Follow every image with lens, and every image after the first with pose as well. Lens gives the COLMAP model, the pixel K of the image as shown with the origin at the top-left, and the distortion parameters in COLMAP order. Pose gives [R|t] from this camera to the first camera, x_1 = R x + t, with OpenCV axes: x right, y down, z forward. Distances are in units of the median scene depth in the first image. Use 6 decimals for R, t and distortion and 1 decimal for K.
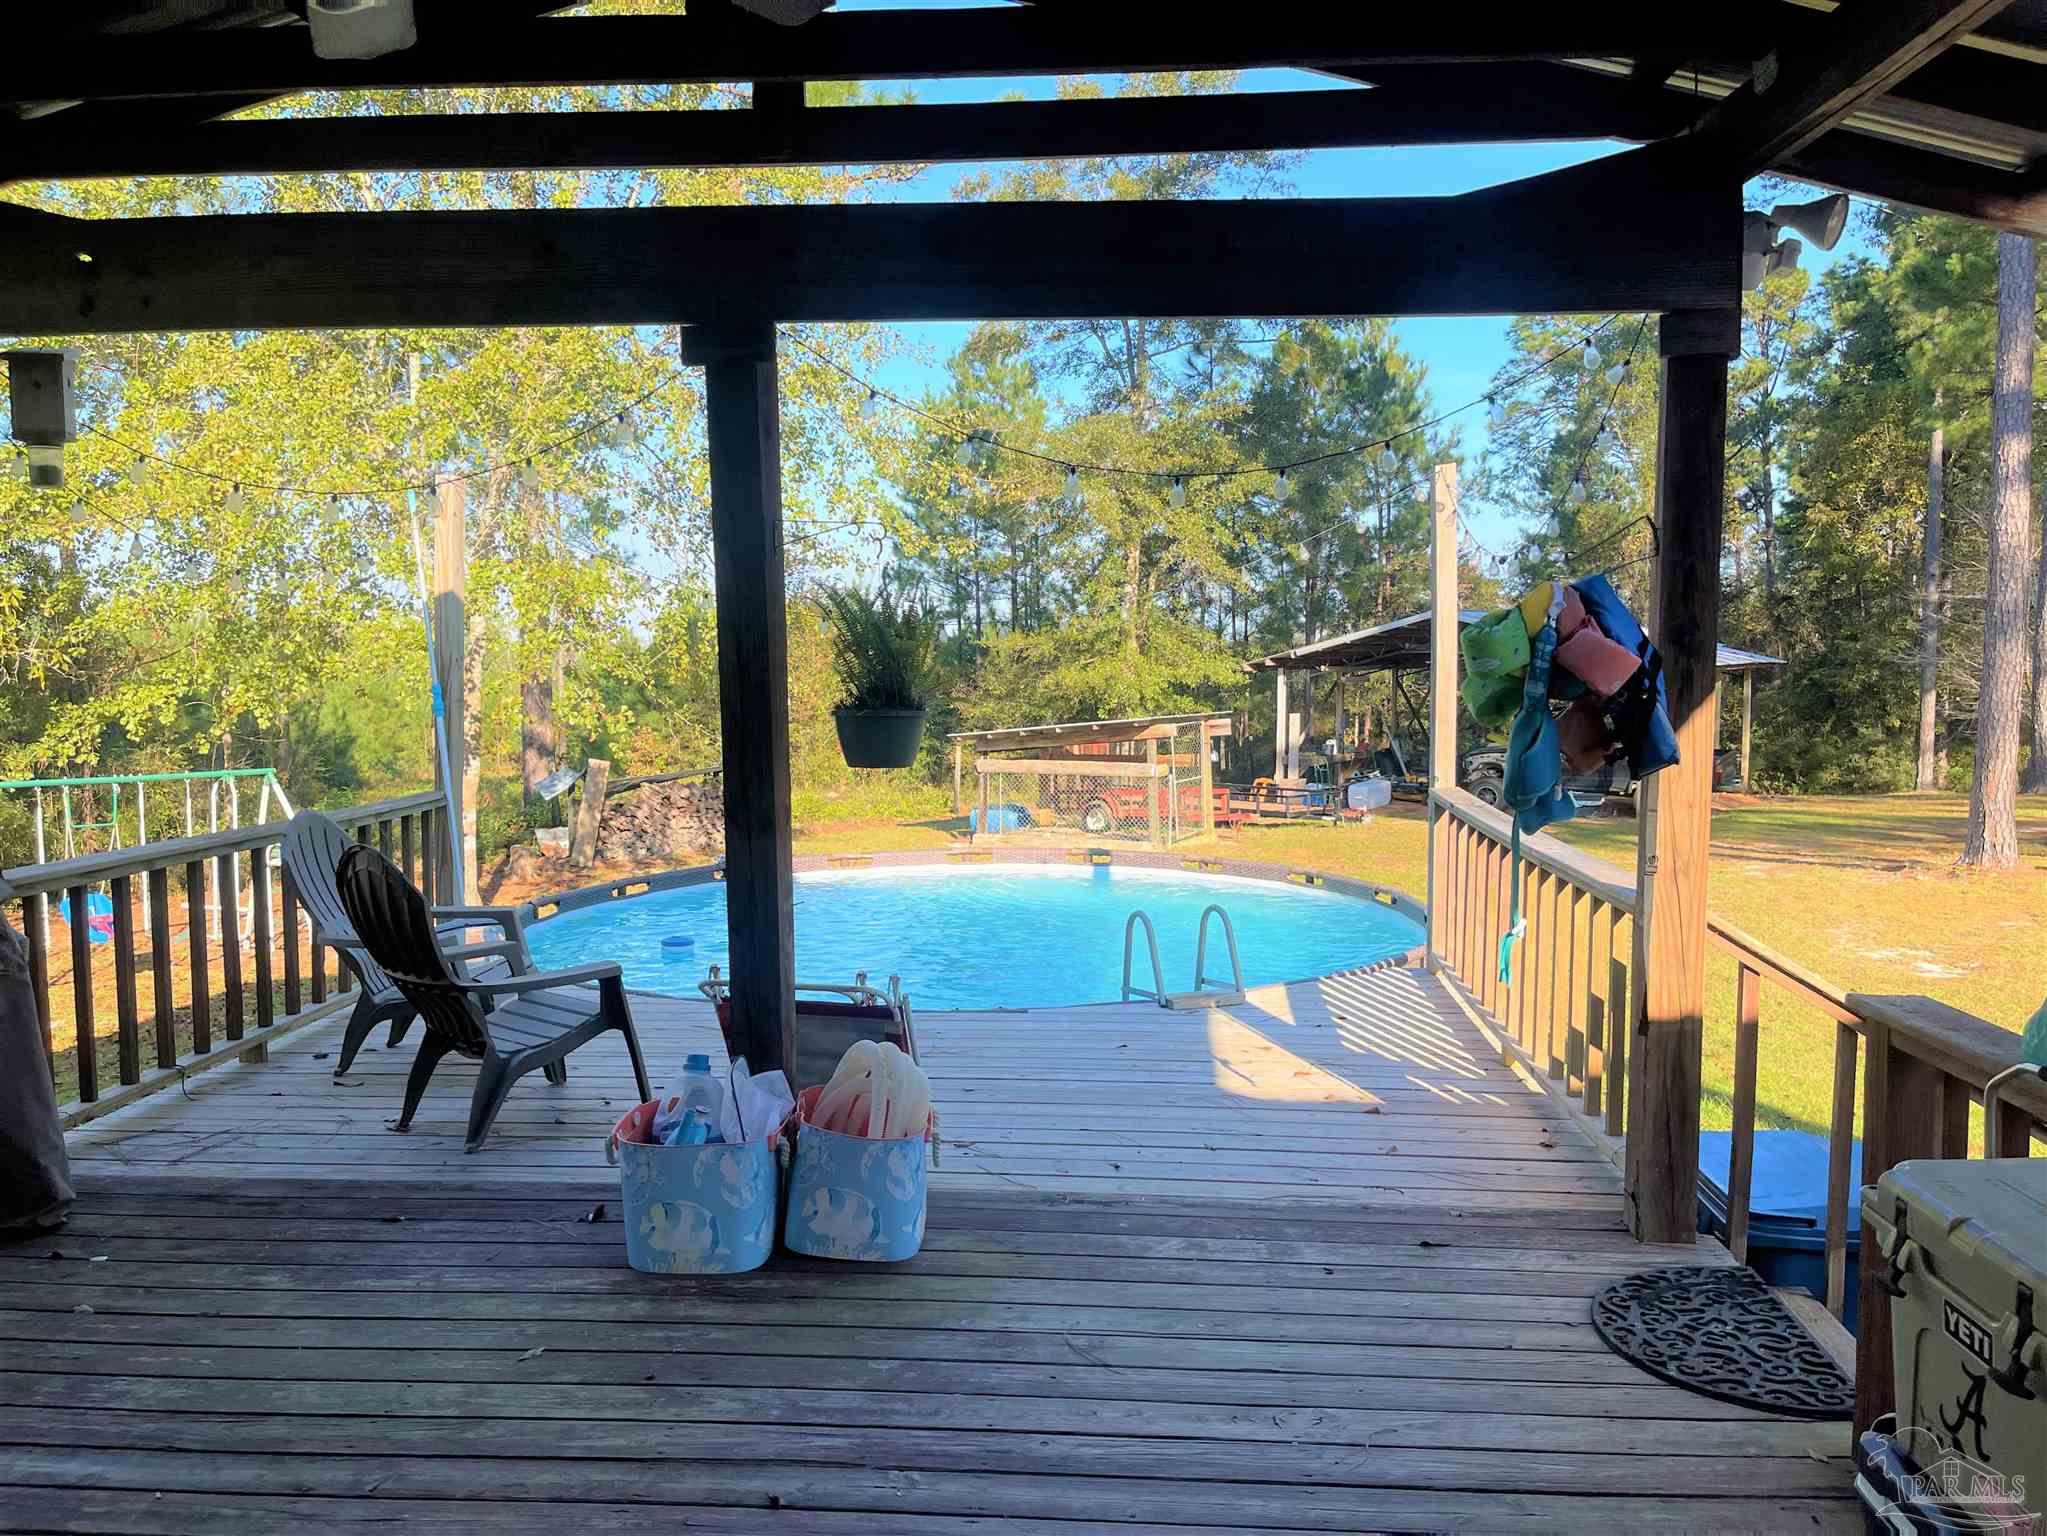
lens RADIAL K [[1557.3, 0, 1020.3], [0, 1557.3, 773.3], [0, 0, 1]] dist [0.081278, -0.107898]
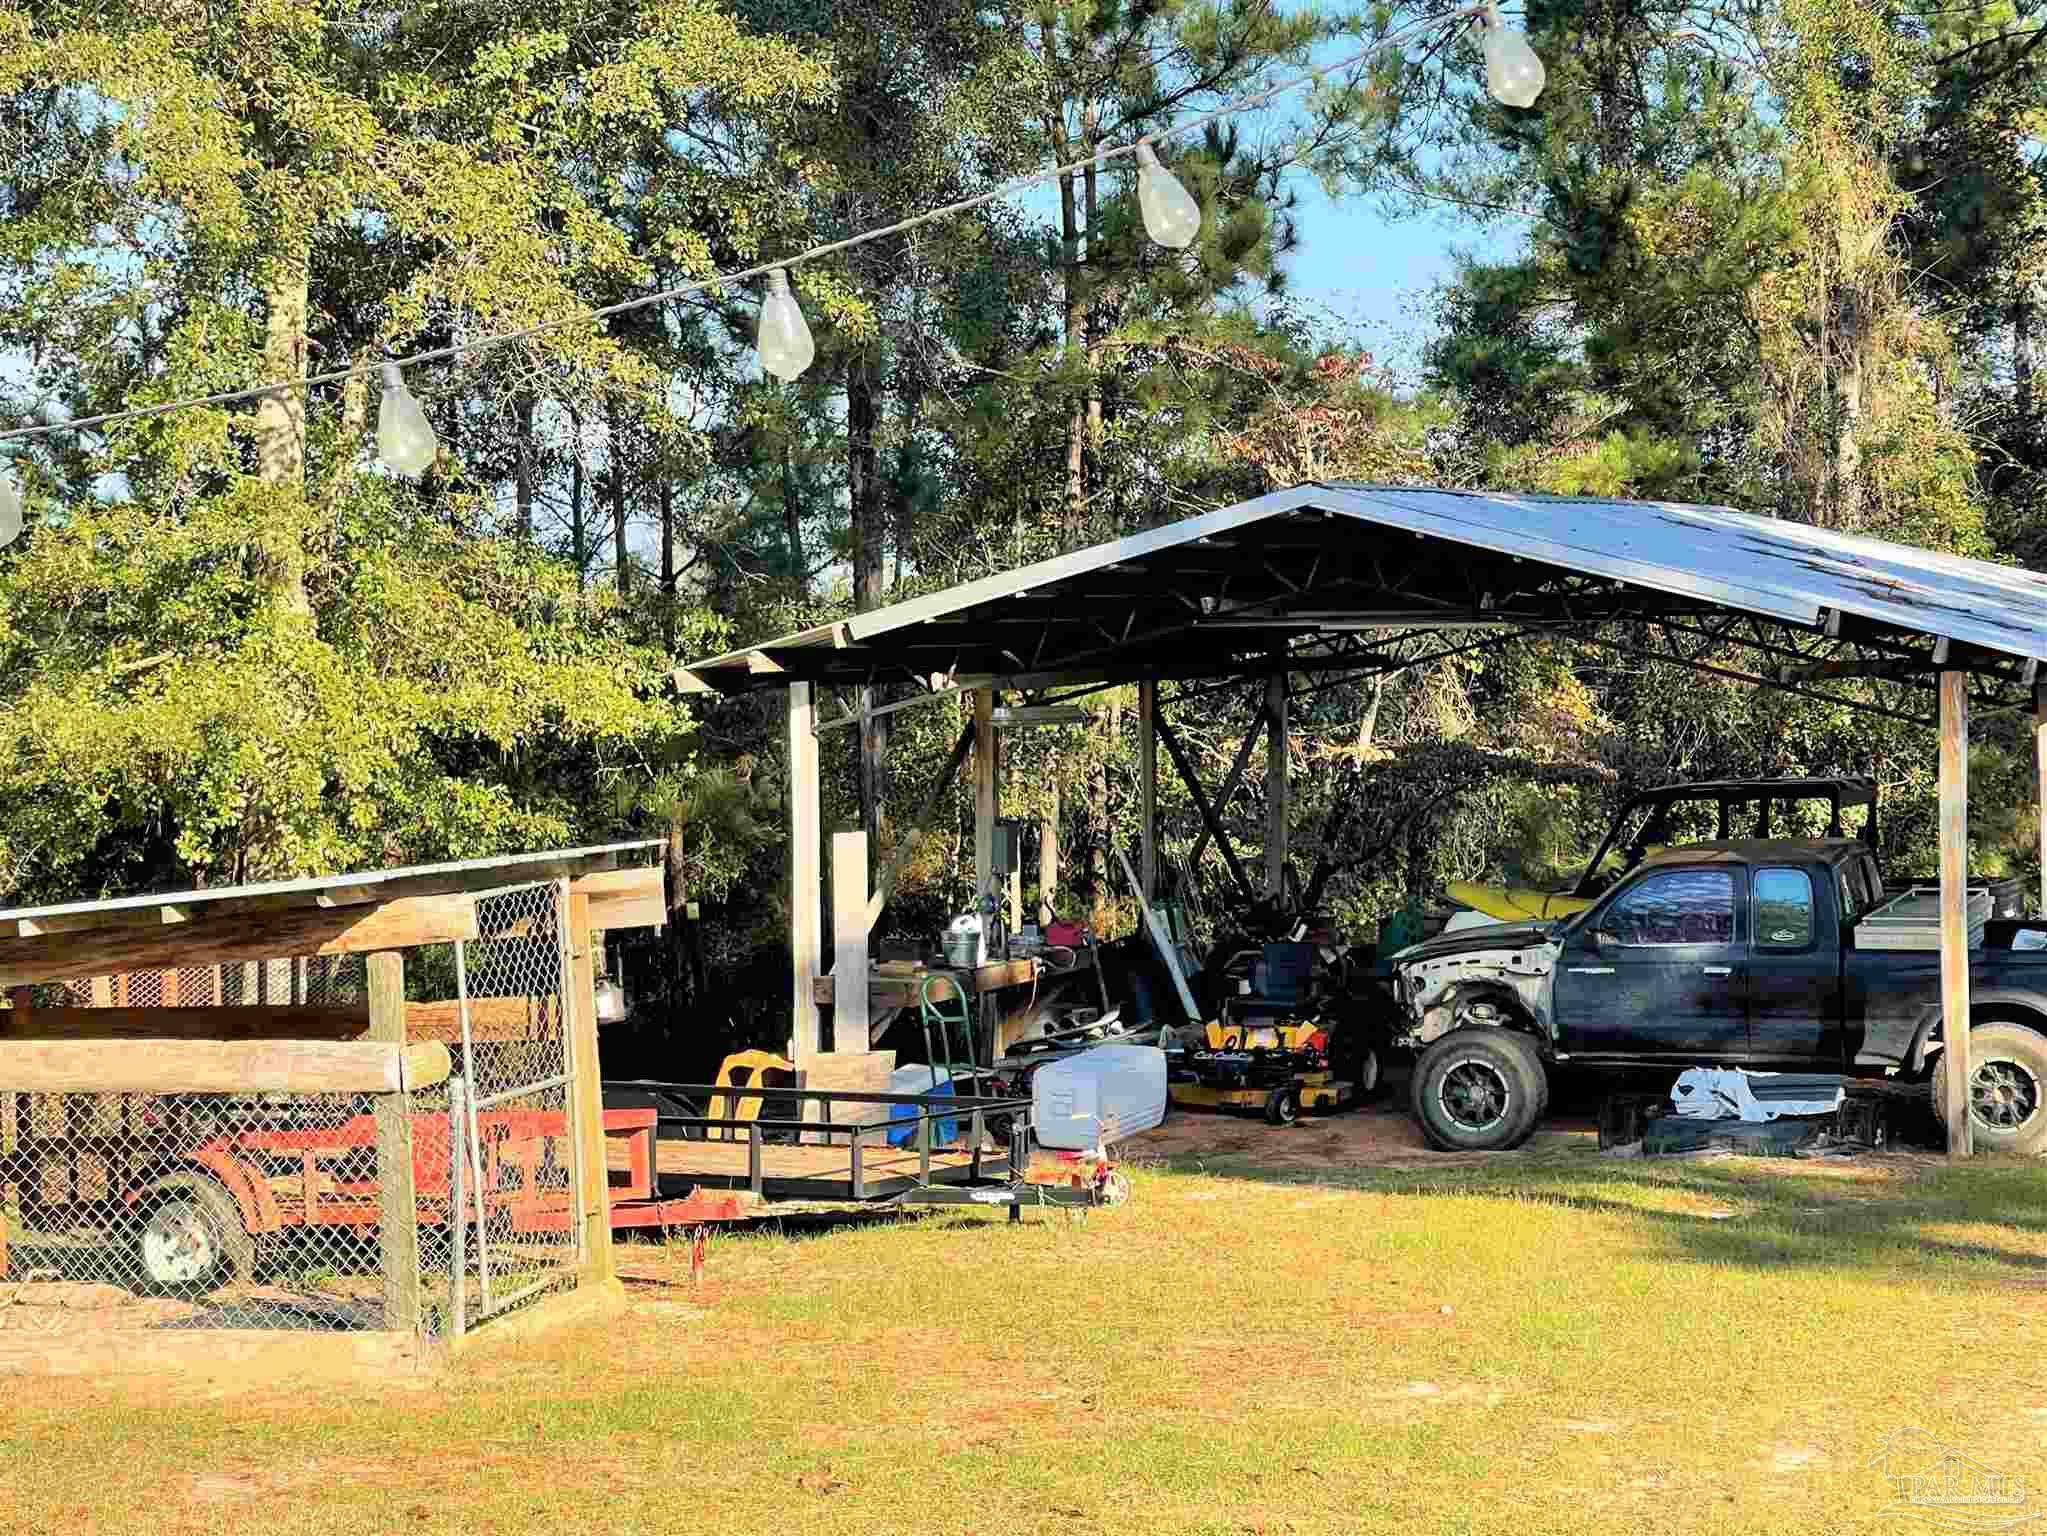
lens RADIAL K [[4560.8, 0, 1031.6], [0, 4560.8, 756.9], [0, 0, 1]] dist [0.222996, 0.775699]
pose [[0.971969, -0.018047, 0.234417, 0.004486], [0.029350, 0.998564, -0.044818, -0.012087], [-0.233271, 0.050442, 0.971102, 0.135919]]
